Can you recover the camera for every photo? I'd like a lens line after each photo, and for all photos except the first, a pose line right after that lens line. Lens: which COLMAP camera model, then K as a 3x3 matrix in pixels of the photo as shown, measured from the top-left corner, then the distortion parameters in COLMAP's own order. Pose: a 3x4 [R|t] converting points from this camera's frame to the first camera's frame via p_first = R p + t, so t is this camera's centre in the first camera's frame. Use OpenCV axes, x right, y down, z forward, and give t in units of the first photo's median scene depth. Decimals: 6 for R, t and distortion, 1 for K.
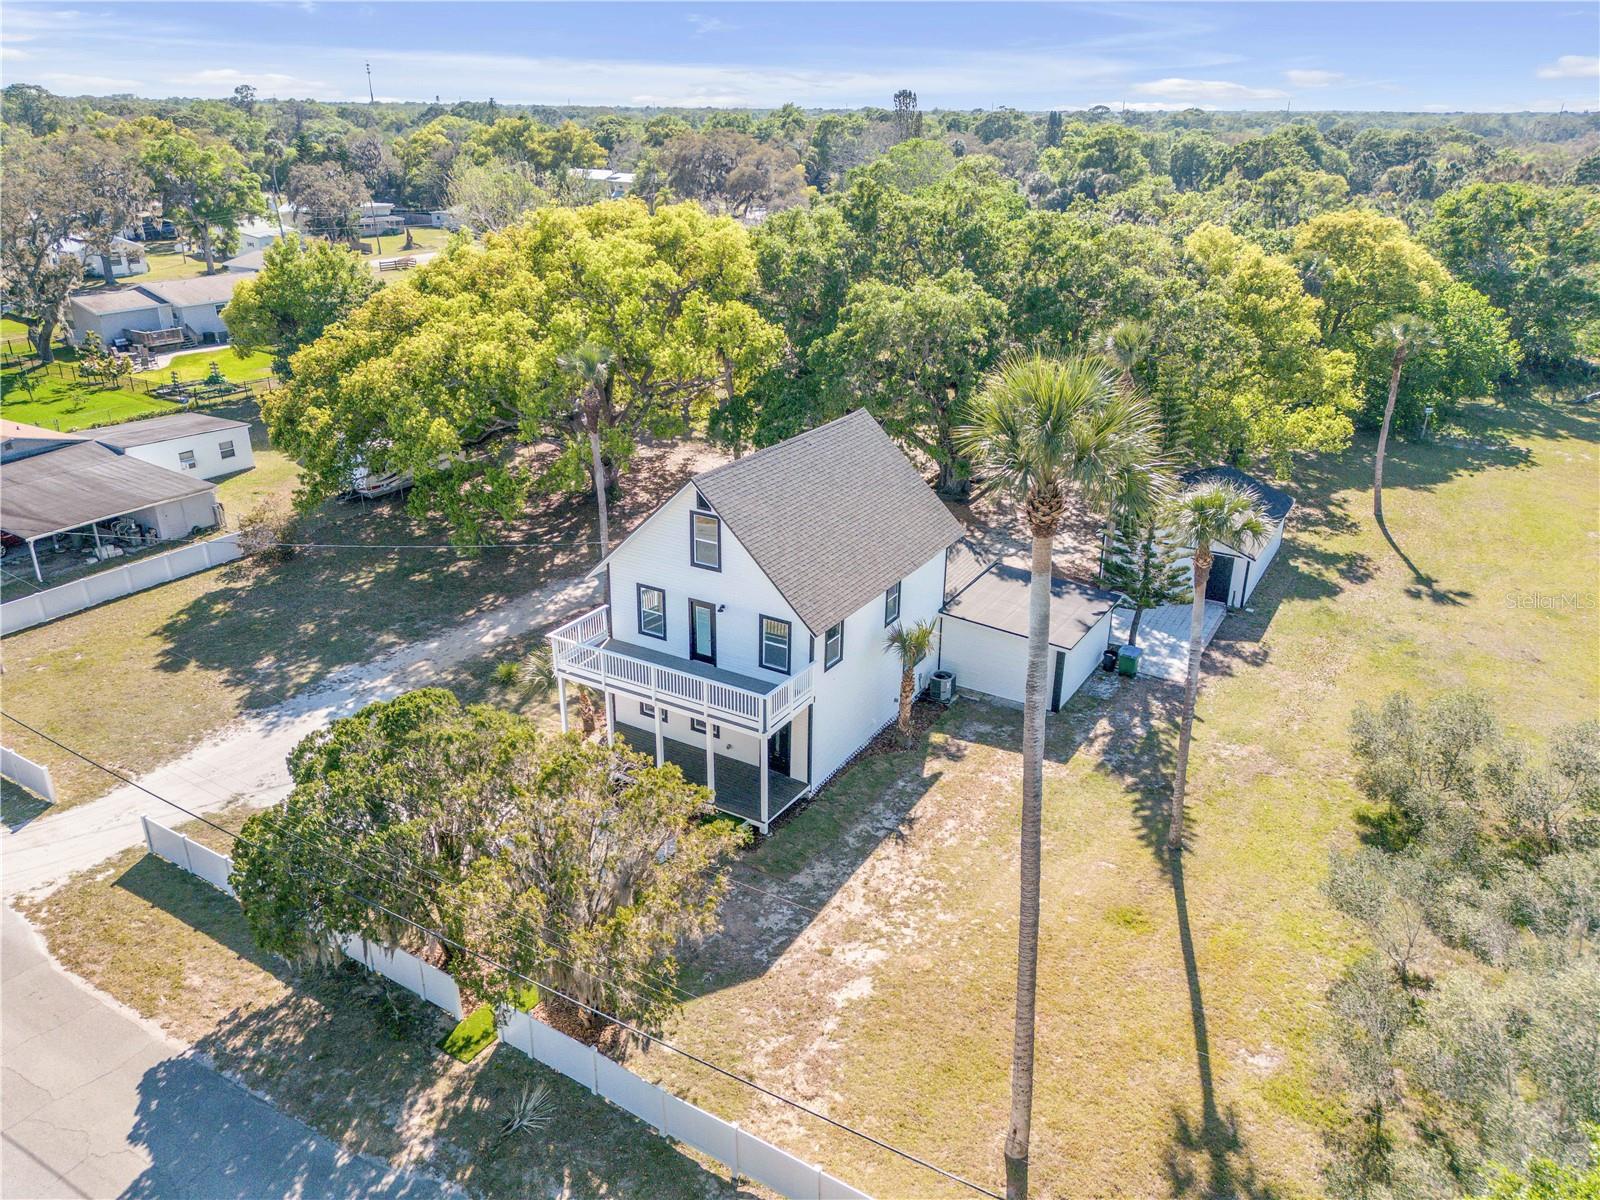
lens RADIAL K [[1145.9, 0, 803.1], [0, 1145.9, 598.4], [0, 0, 1]] dist [0.063400, -0.055511]
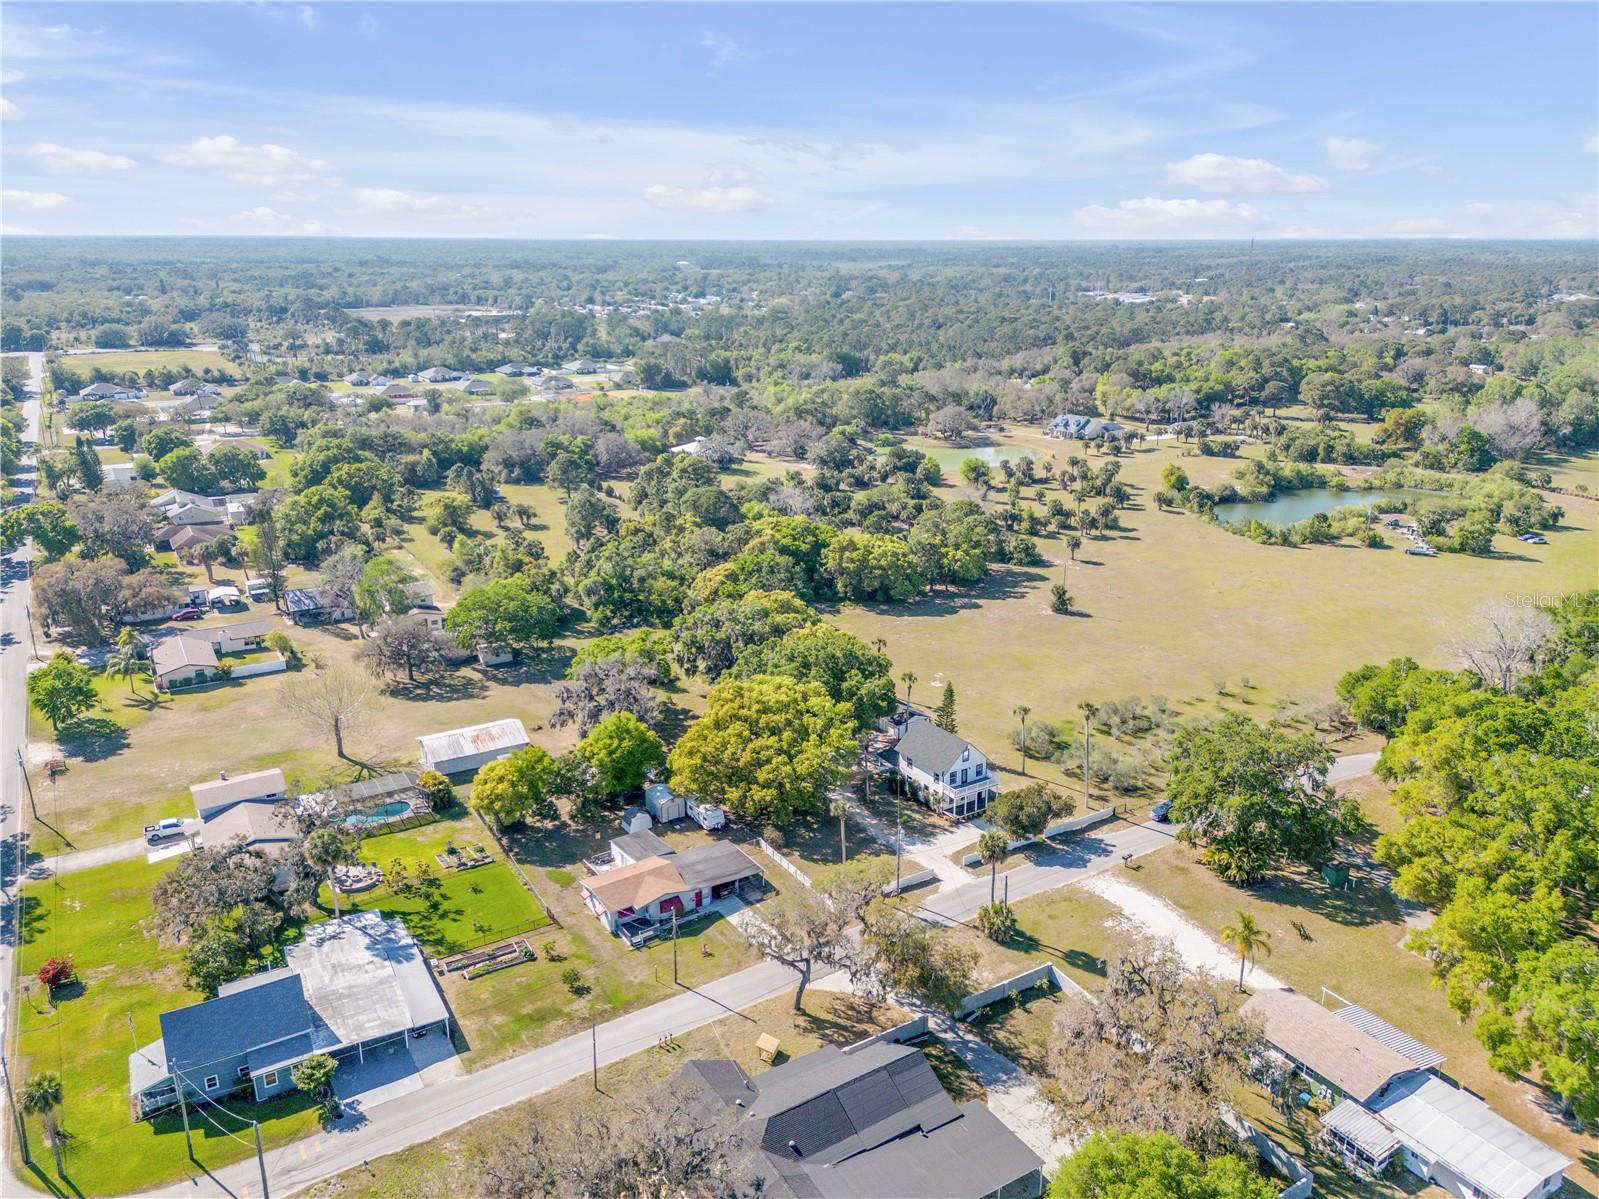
lens RADIAL K [[1145.2, 0, 787.2], [0, 1145.2, 587.9], [0, 0, 1]] dist [0.063400, -0.055511]
pose [[0.455105, -0.264986, 0.850095, -3.354004], [0.353029, 0.930151, 0.100944, -1.126727], [-0.817466, 0.254168, 0.516864, -0.772874]]
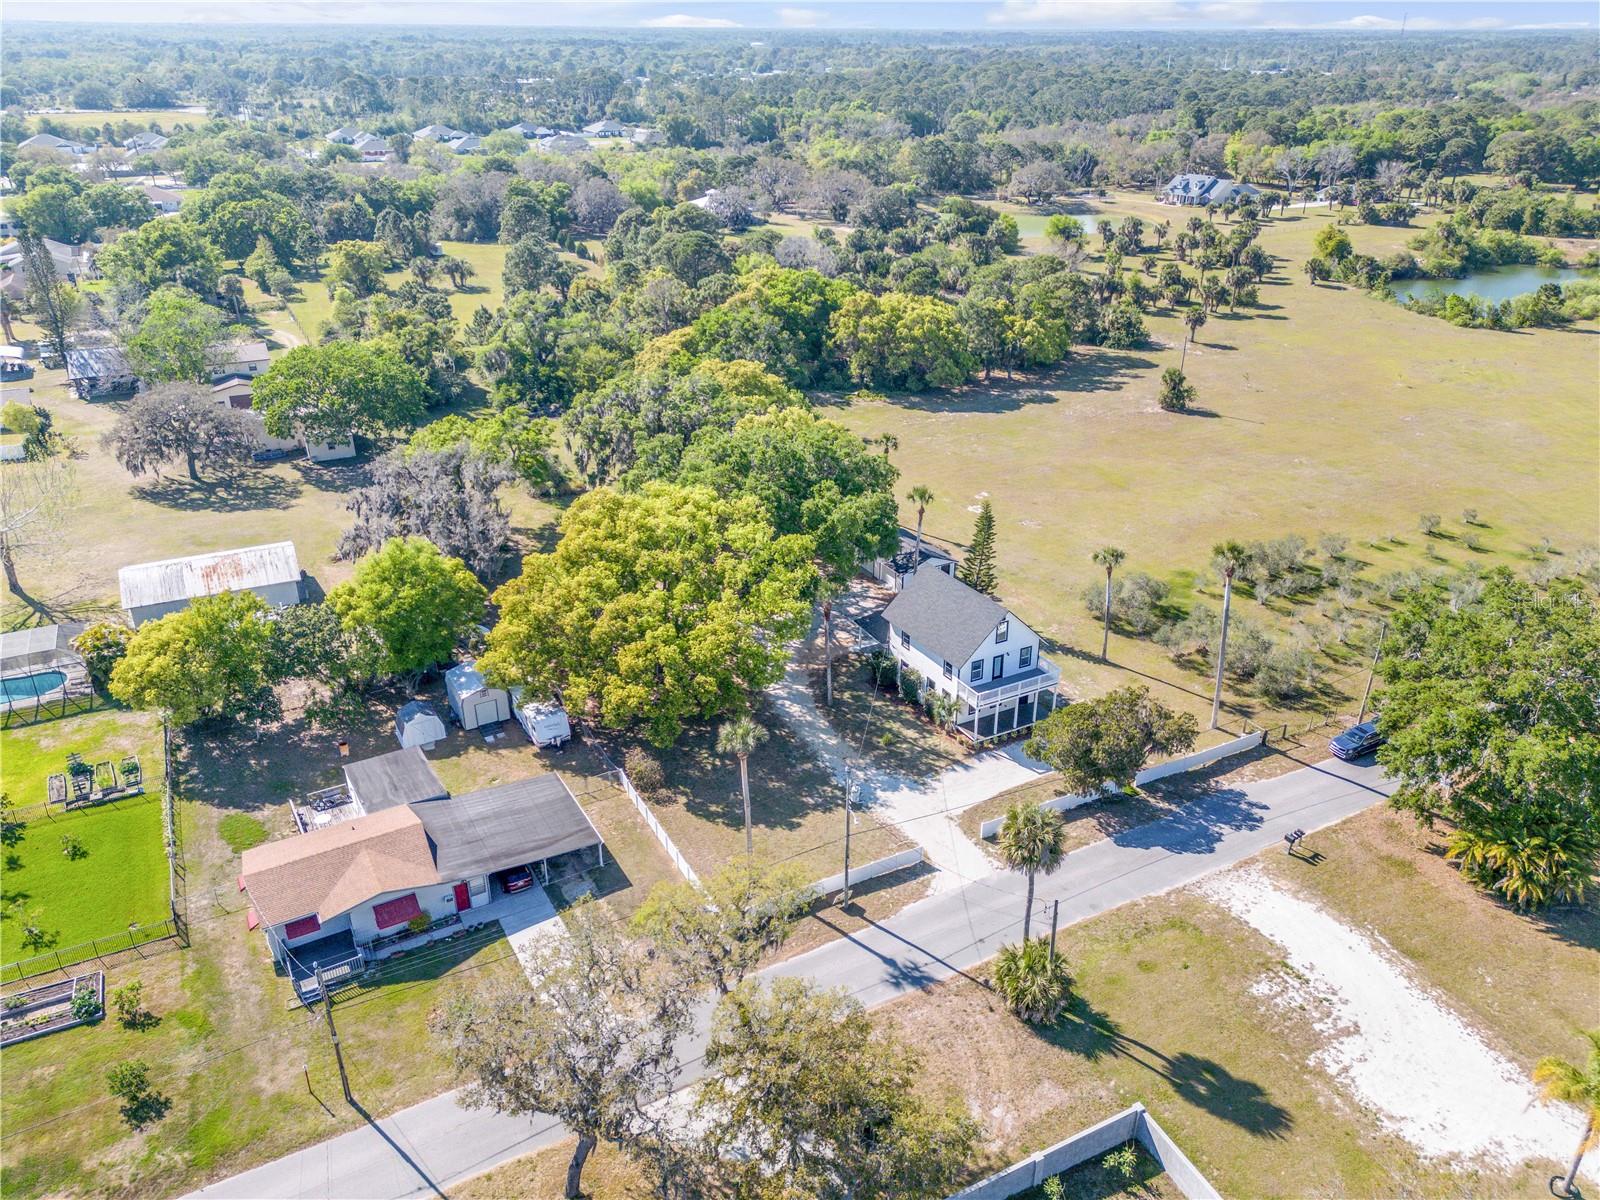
lens RADIAL K [[1145.9, 0, 788.4], [0, 1145.9, 623.6], [0, 0, 1]] dist [0.063400, -0.055511]
pose [[0.515007, -0.396536, 0.759952, -1.852190], [0.337560, 0.908748, 0.245418, -0.700110], [-0.787922, 0.130138, 0.601867, -0.136330]]
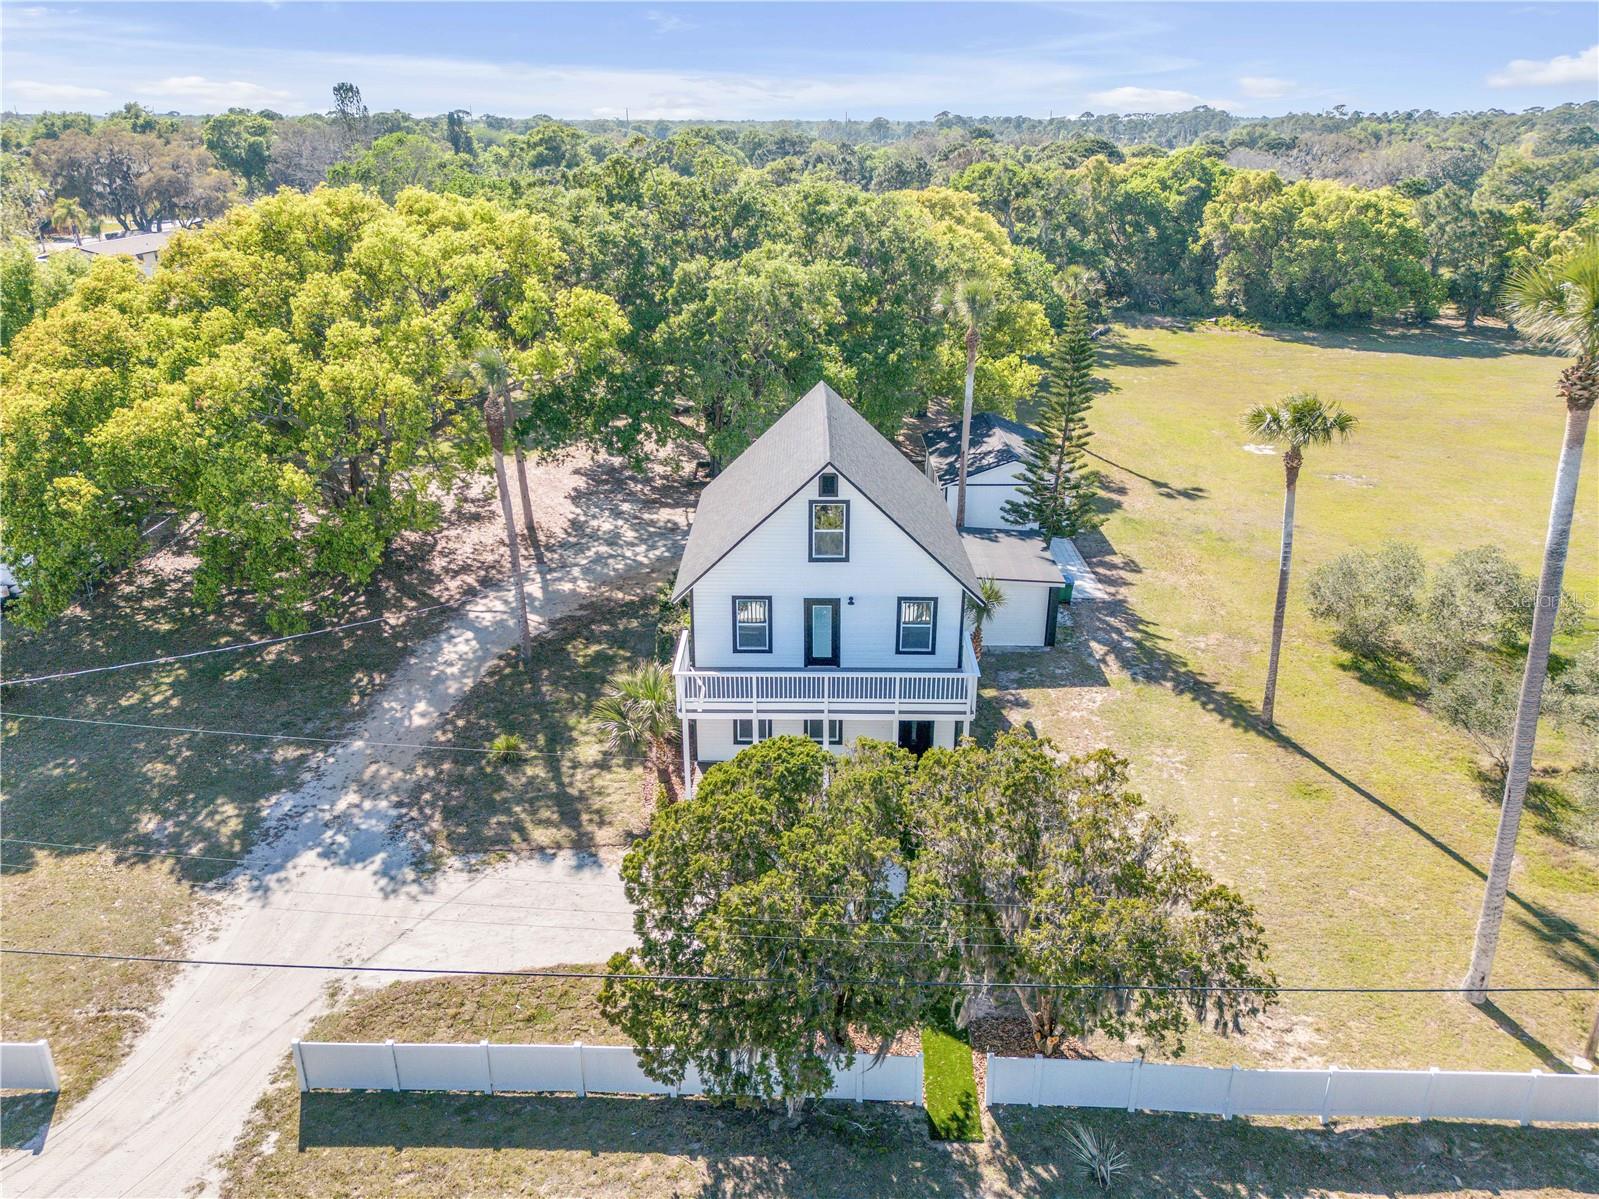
lens RADIAL K [[1145.2, 0, 801.9], [0, 1145.2, 593.1], [0, 0, 1]] dist [0.063400, -0.055511]
pose [[0.863993, -0.195651, 0.463936, -0.437517], [0.200043, 0.978958, 0.040303, -0.034708], [-0.462059, 0.057986, 0.884952, 0.169139]]
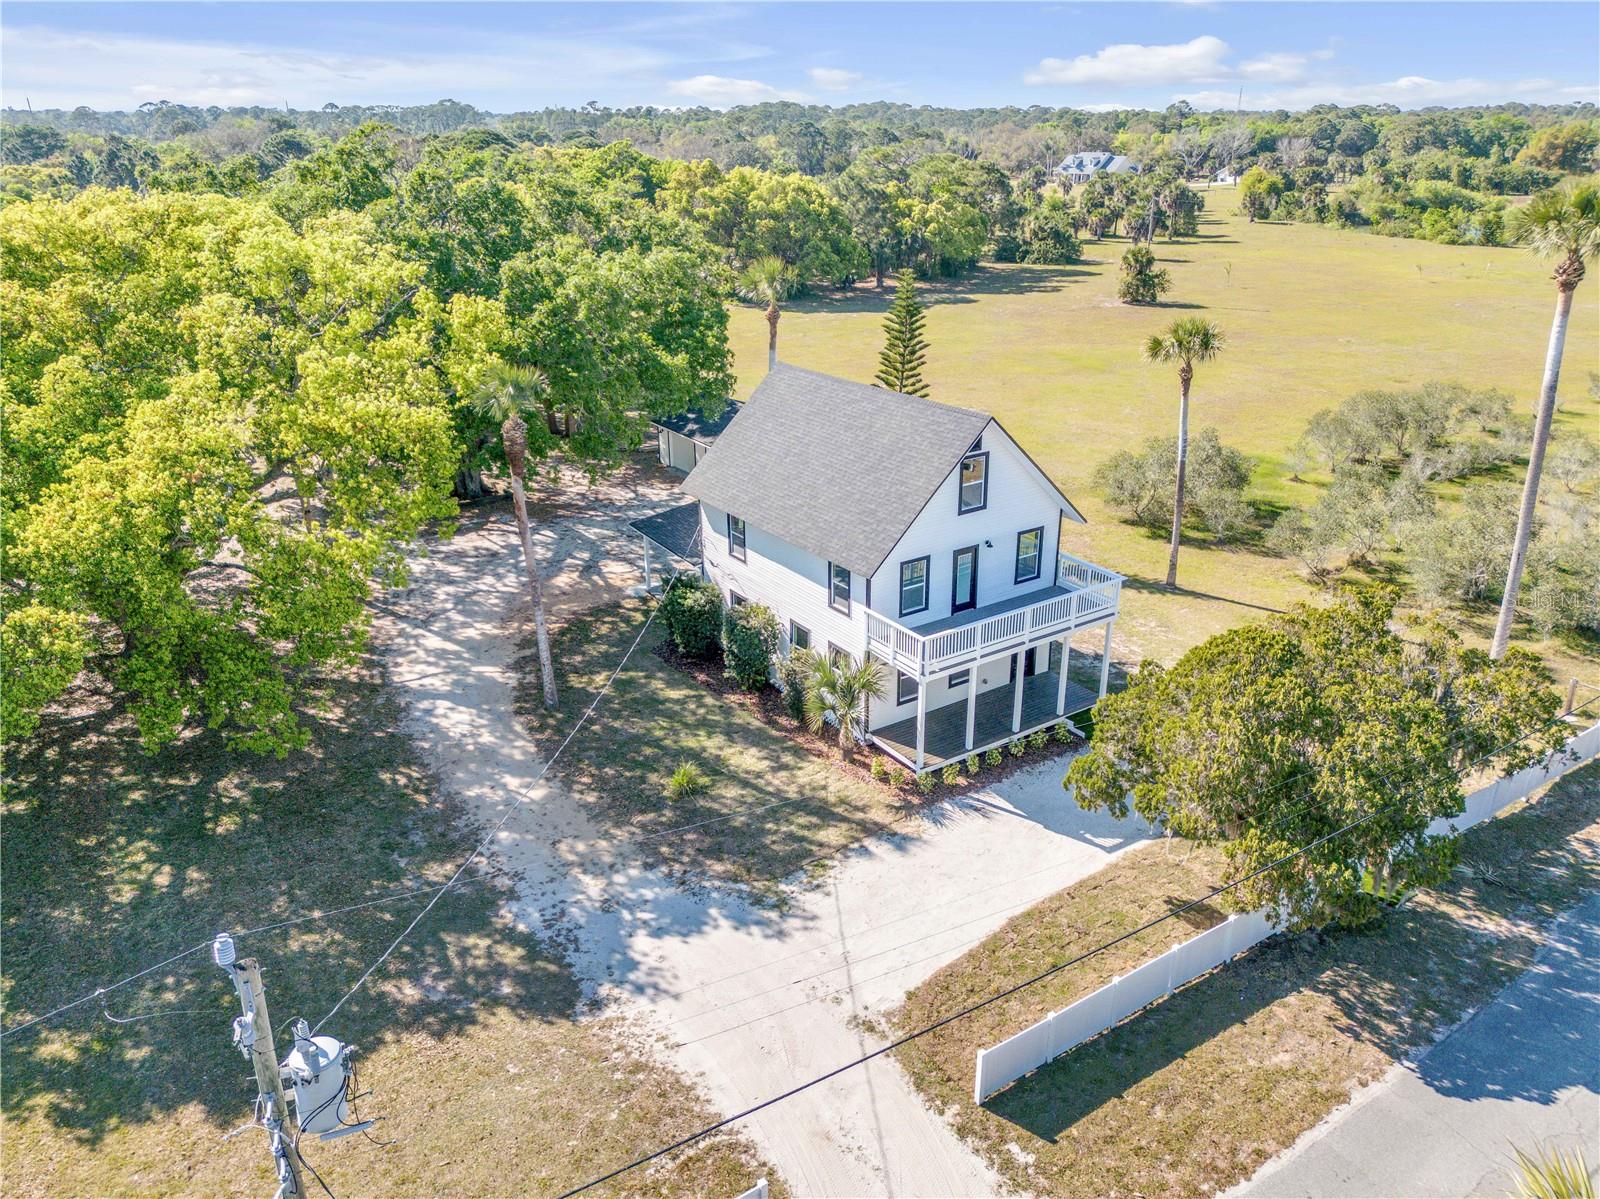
lens RADIAL K [[1145.9, 0, 802.3], [0, 1145.9, 595.2], [0, 0, 1]] dist [0.063400, -0.055511]
pose [[0.417811, -0.353654, 0.836877, -0.823419], [0.354530, 0.911567, 0.208218, -0.179579], [-0.836506, 0.209702, 0.506244, 0.524953]]
